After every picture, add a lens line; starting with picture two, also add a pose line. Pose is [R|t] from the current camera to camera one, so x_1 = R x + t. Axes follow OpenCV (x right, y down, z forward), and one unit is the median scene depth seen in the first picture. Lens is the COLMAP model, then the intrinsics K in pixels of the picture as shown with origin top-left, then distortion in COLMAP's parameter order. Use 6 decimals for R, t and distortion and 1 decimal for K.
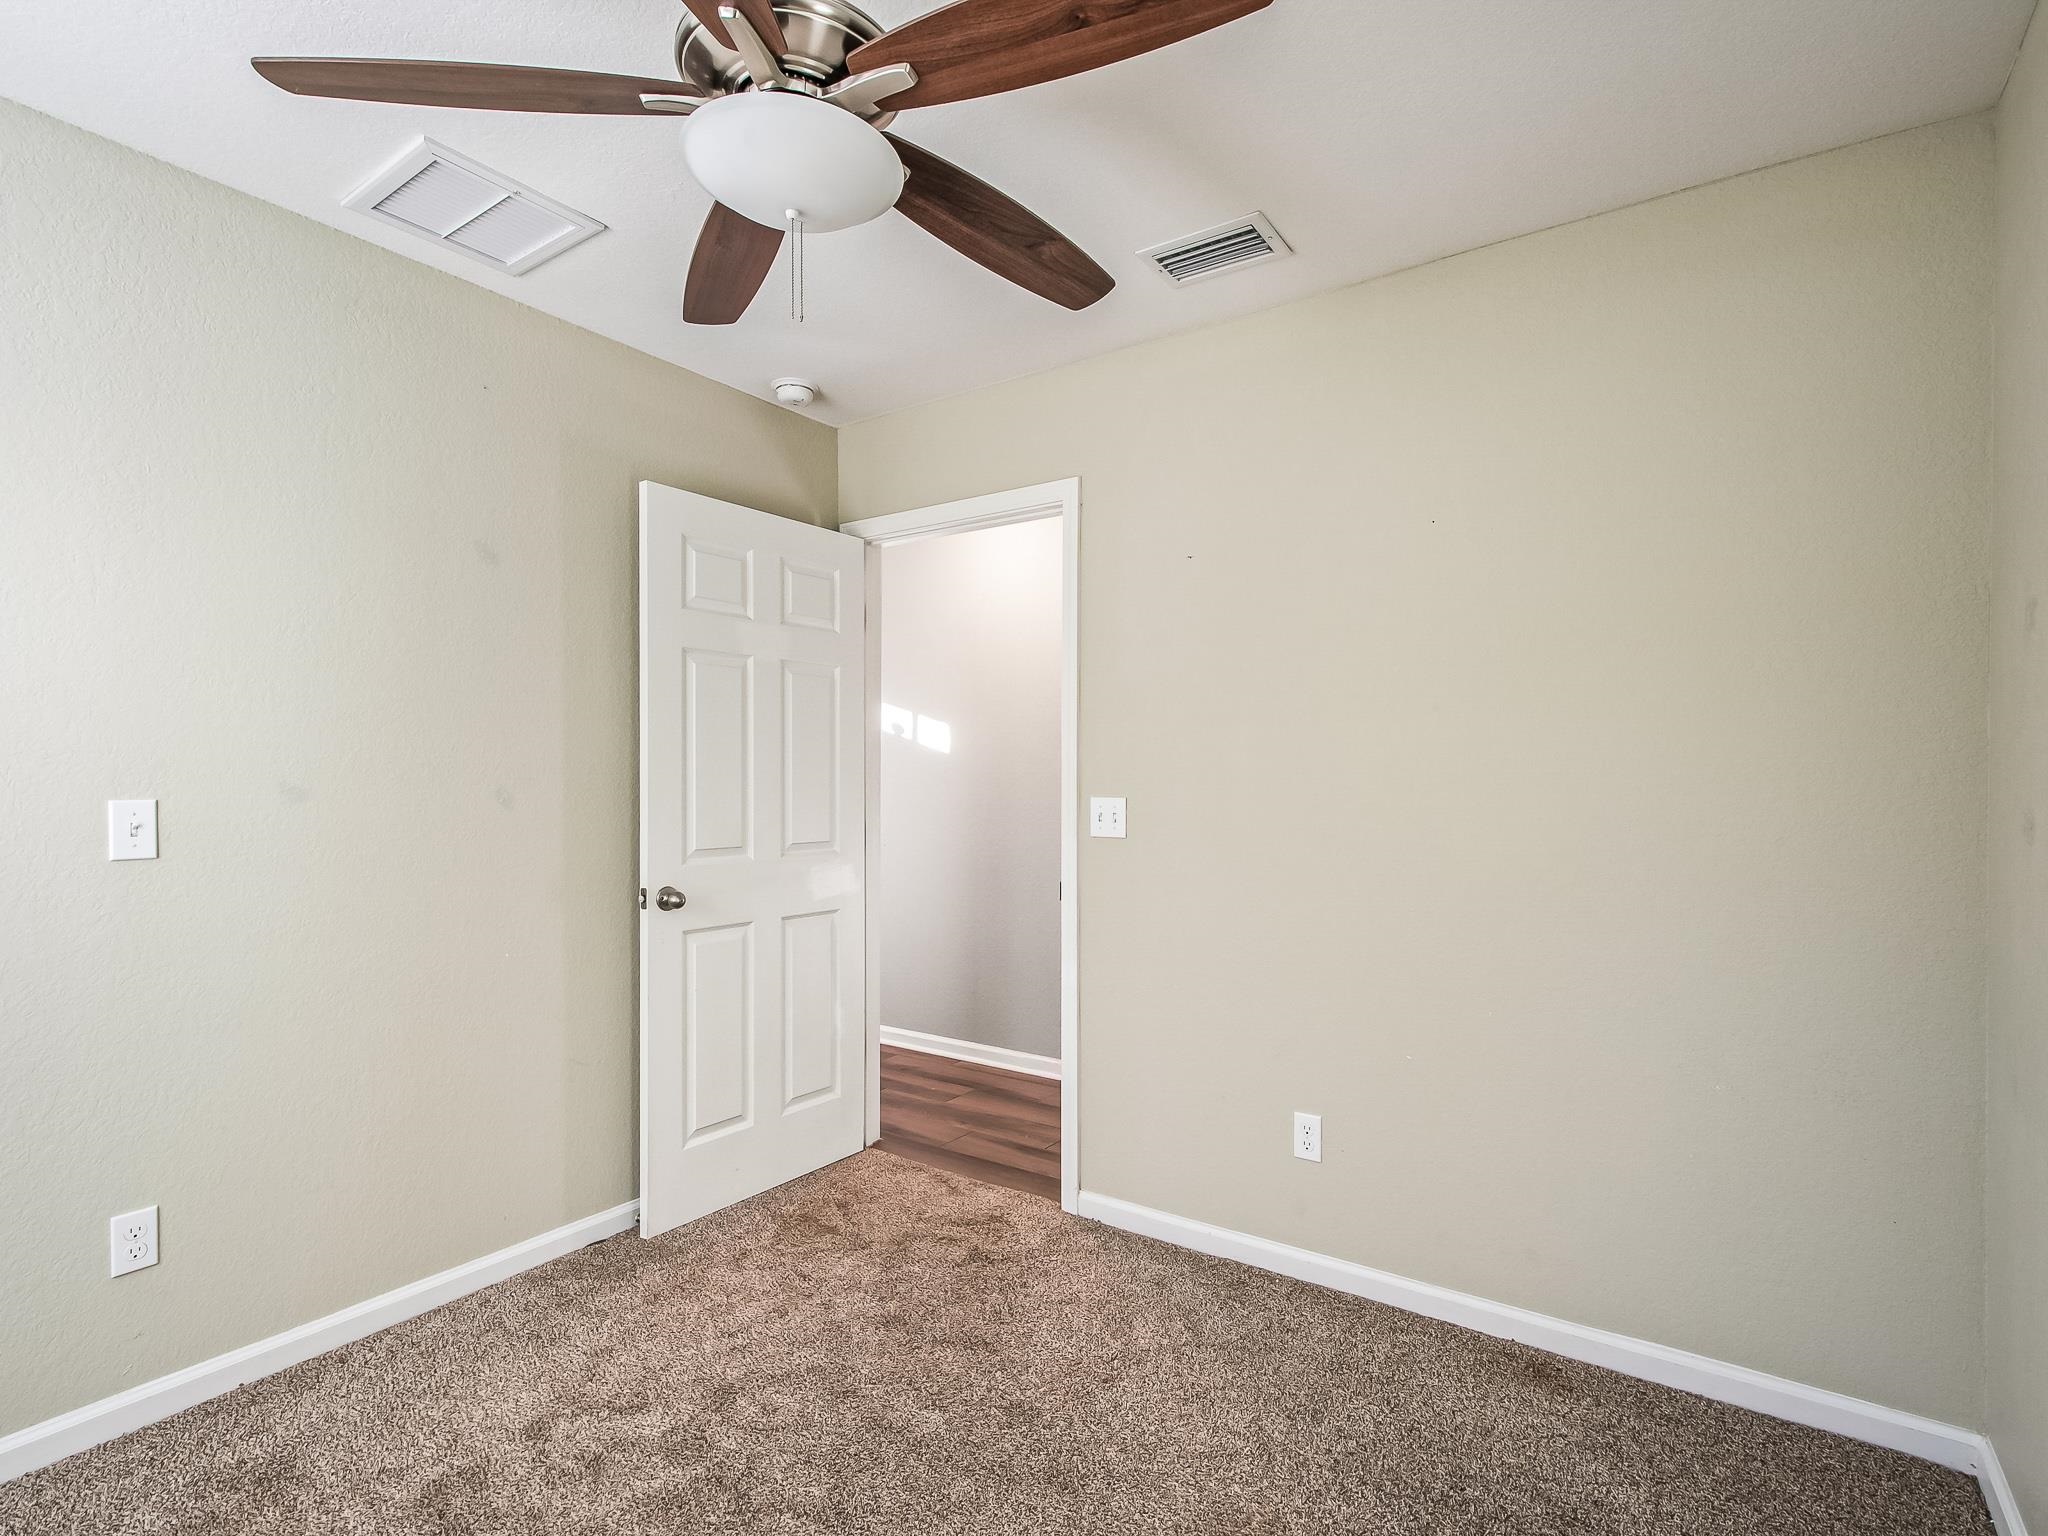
lens RADIAL K [[1002.5, 0, 1017.7], [0, 1002.5, 773.0], [0, 0, 1]] dist [0.012355, -0.002644]
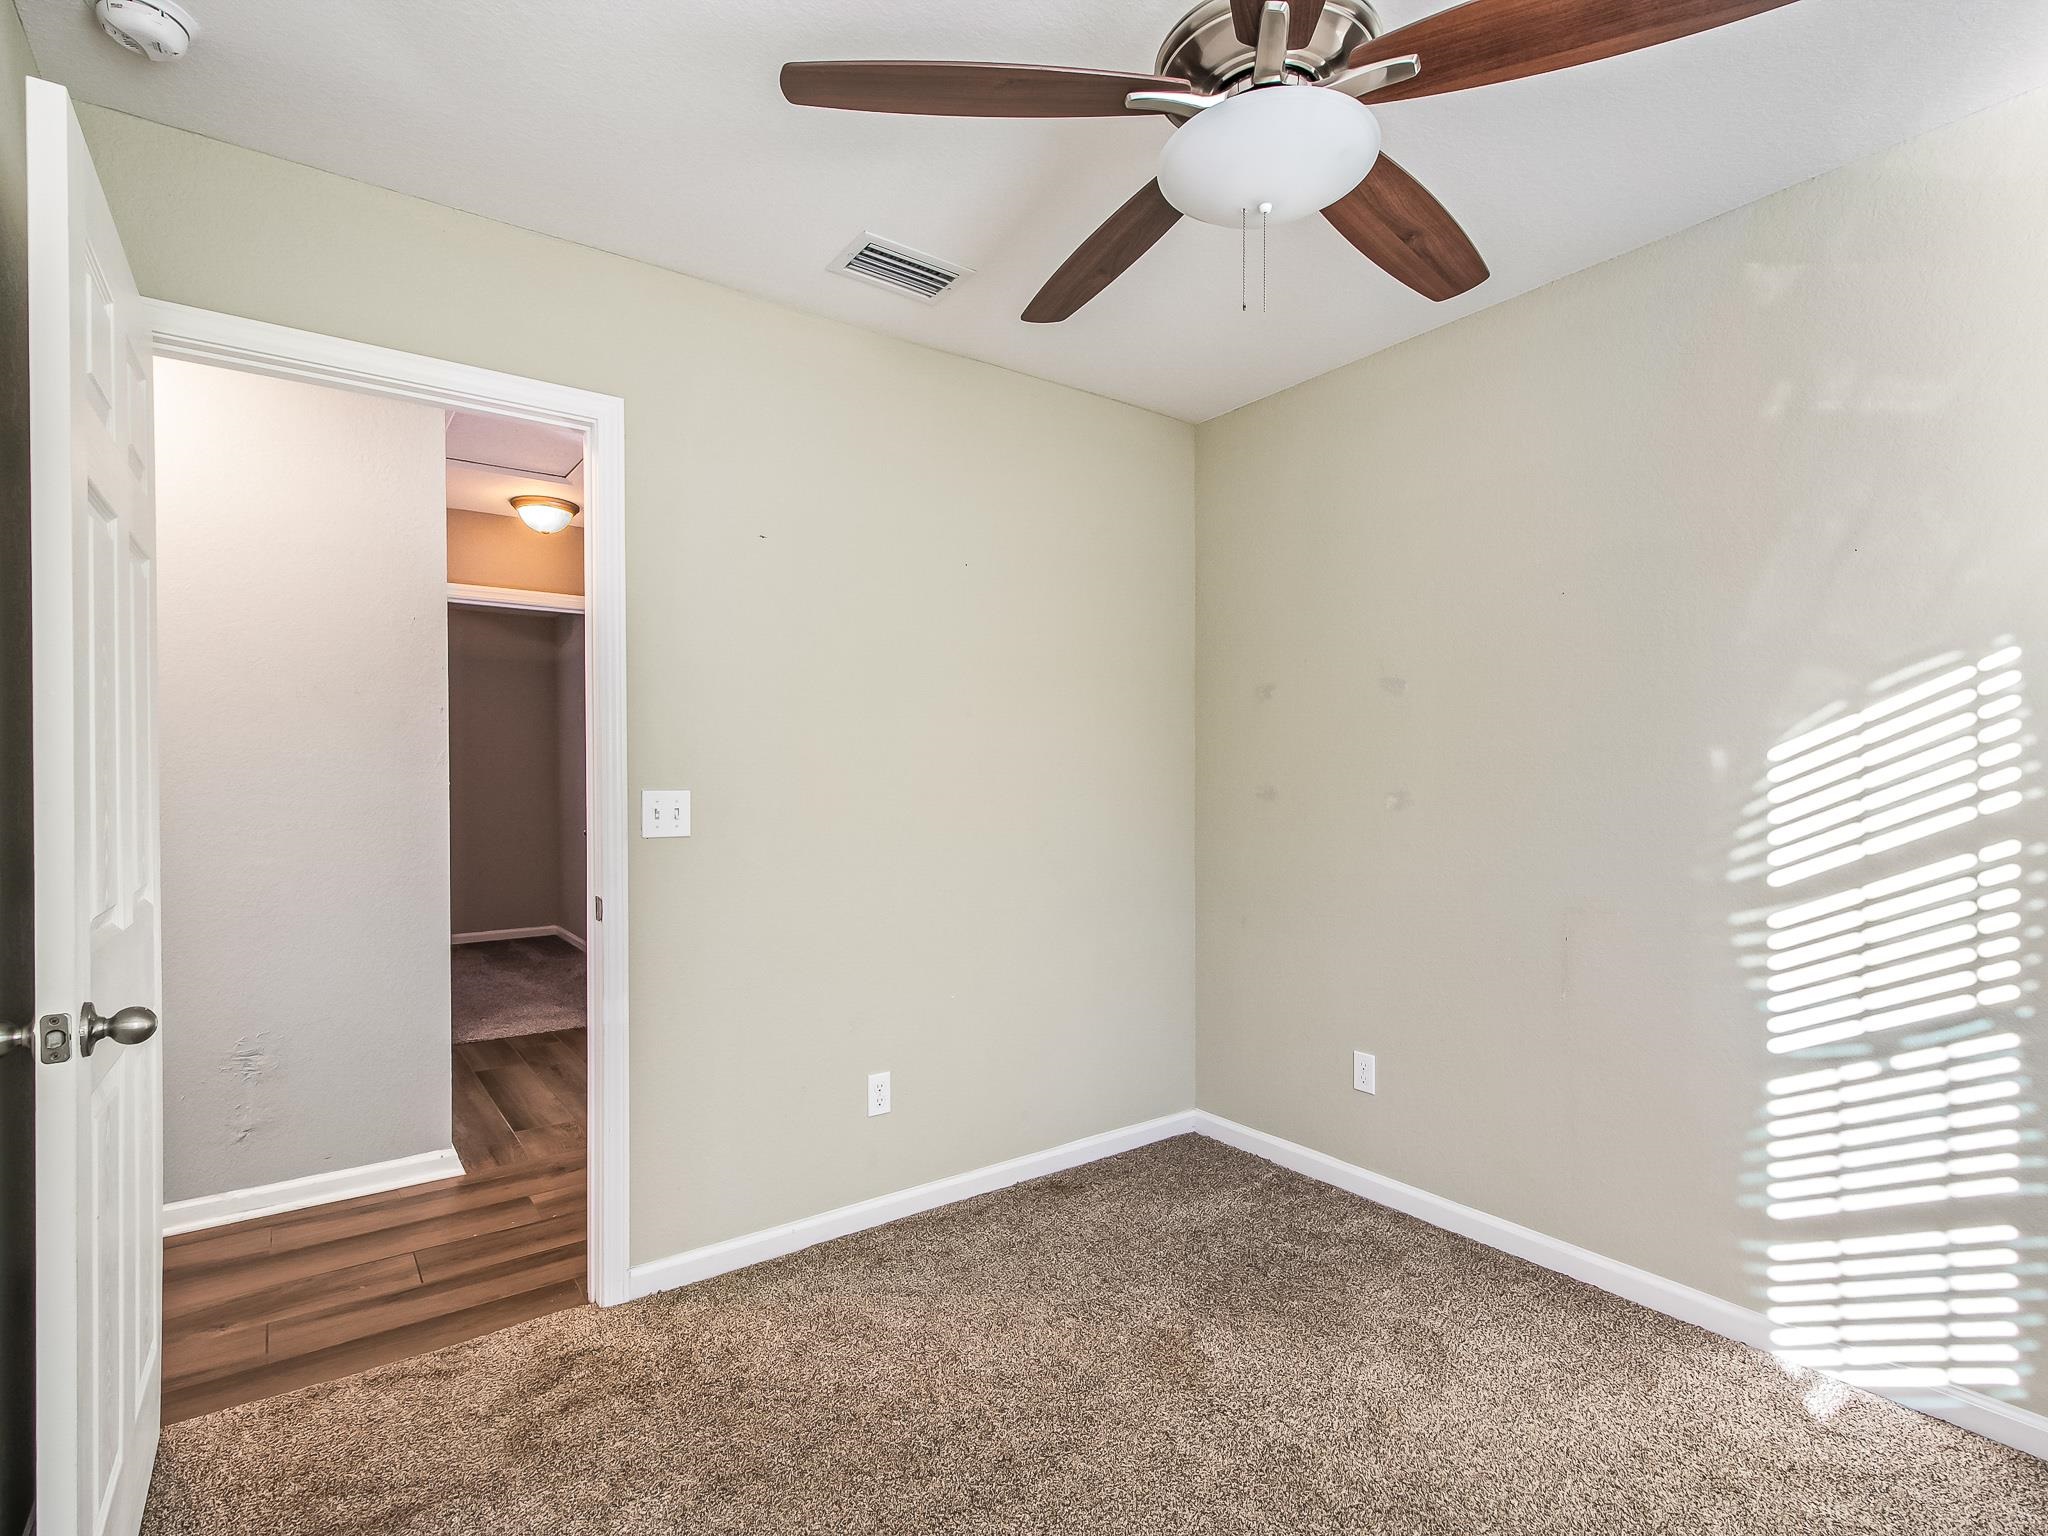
lens RADIAL K [[1002.5, 0, 1024.4], [0, 1002.5, 768.7], [0, 0, 1]] dist [0.012355, -0.002644]
pose [[0.329855, 0.001597, 0.944030, -0.647218], [-0.009377, 0.999955, 0.001585, 0.002178], [-0.943985, -0.009375, 0.329855, 0.455532]]
